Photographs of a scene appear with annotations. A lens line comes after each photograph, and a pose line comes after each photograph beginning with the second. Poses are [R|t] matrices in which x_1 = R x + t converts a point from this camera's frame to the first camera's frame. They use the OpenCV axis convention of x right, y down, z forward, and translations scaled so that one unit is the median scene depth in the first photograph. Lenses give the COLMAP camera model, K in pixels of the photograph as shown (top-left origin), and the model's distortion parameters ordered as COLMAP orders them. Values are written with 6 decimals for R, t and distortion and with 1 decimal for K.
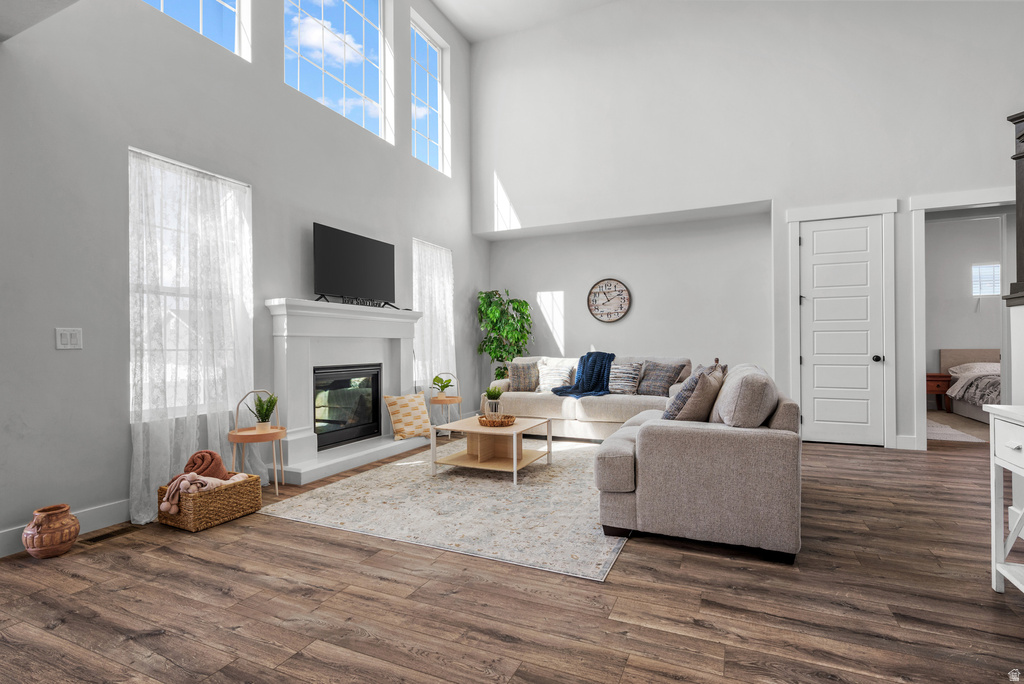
lens RADIAL K [[496.1, 0, 515.3], [0, 496.1, 345.4], [0, 0, 1]] dist [-0.001442, 0.000444]
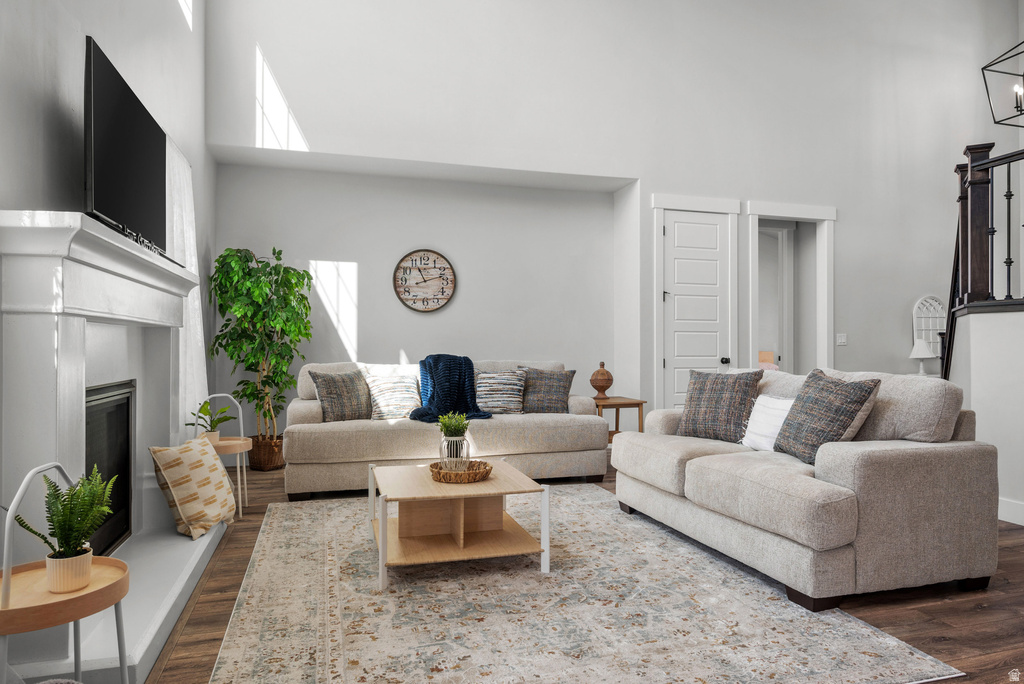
lens RADIAL K [[637.7, 0, 521.1], [0, 637.7, 341.5], [0, 0, 1]] dist [-0.003701, 0.002304]
pose [[0.755063, 0.011528, 0.655550, -0.445597], [-0.007070, 0.999930, -0.009441, 0.003528], [-0.655614, 0.002494, 0.755092, 0.351749]]
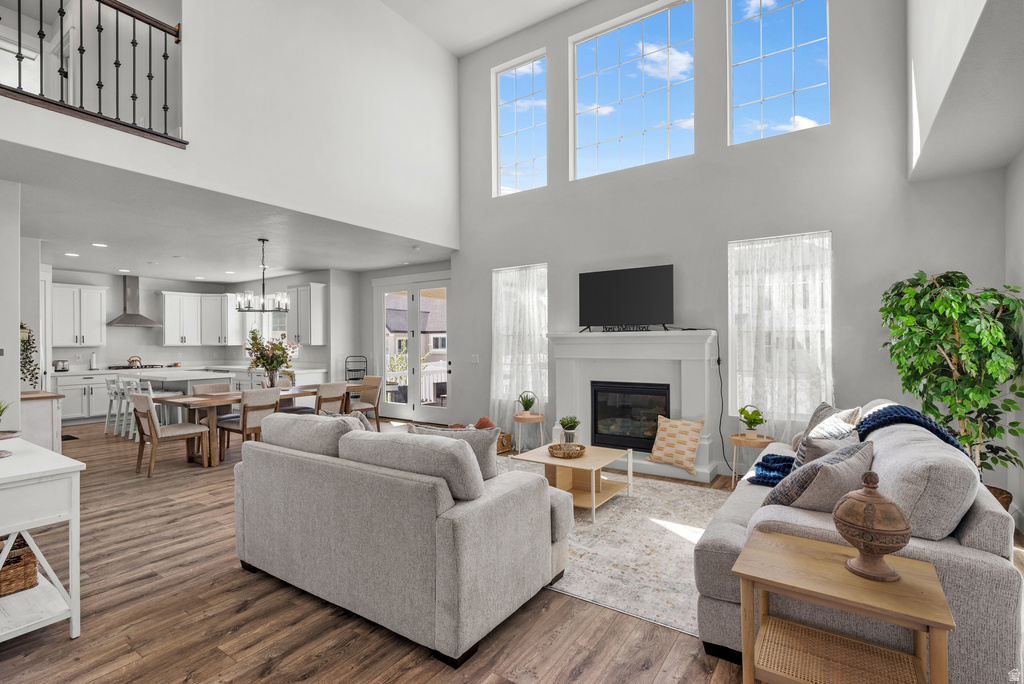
lens RADIAL K [[479.8, 0, 519.1], [0, 479.8, 341.9], [0, 0, 1]] dist [-0.001532, -0.001284]
pose [[-0.166945, 0.006999, -0.985941, 0.835730], [0.008679, 0.999946, 0.005629, -0.065078], [0.985928, -0.007618, -0.166997, 0.970739]]
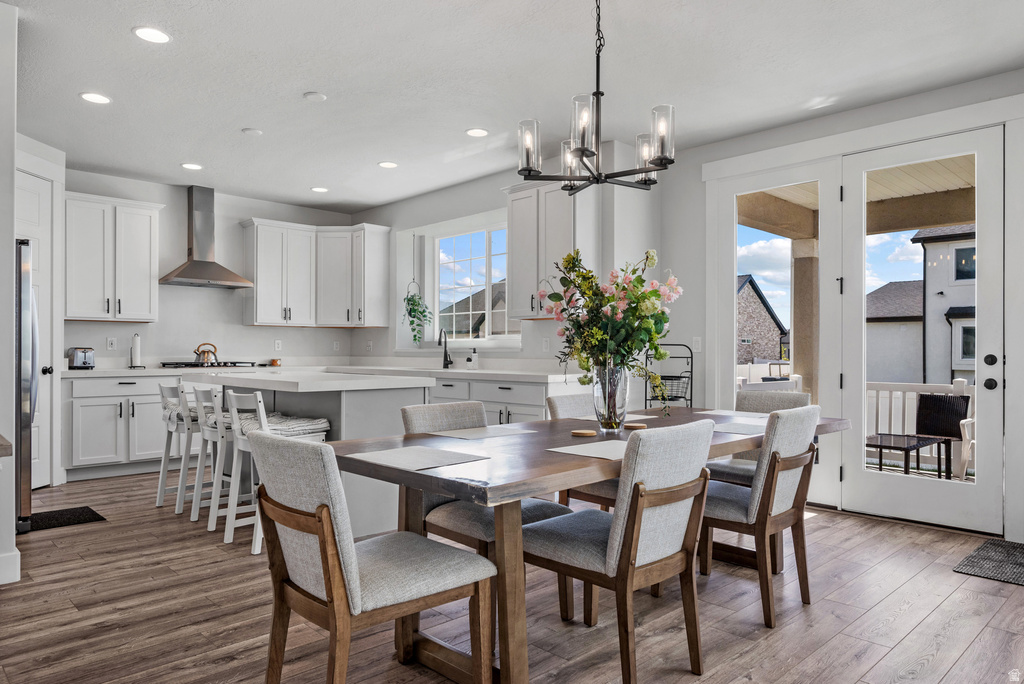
lens RADIAL K [[671.3, 0, 511.2], [0, 671.3, 348.5], [0, 0, 1]] dist [0.002313, 0.000547]
pose [[-0.378478, 0.003634, -0.925603, 0.233986], [0.002222, 0.999993, 0.003017, -0.001897], [0.925608, -0.000915, -0.378483, 0.225298]]
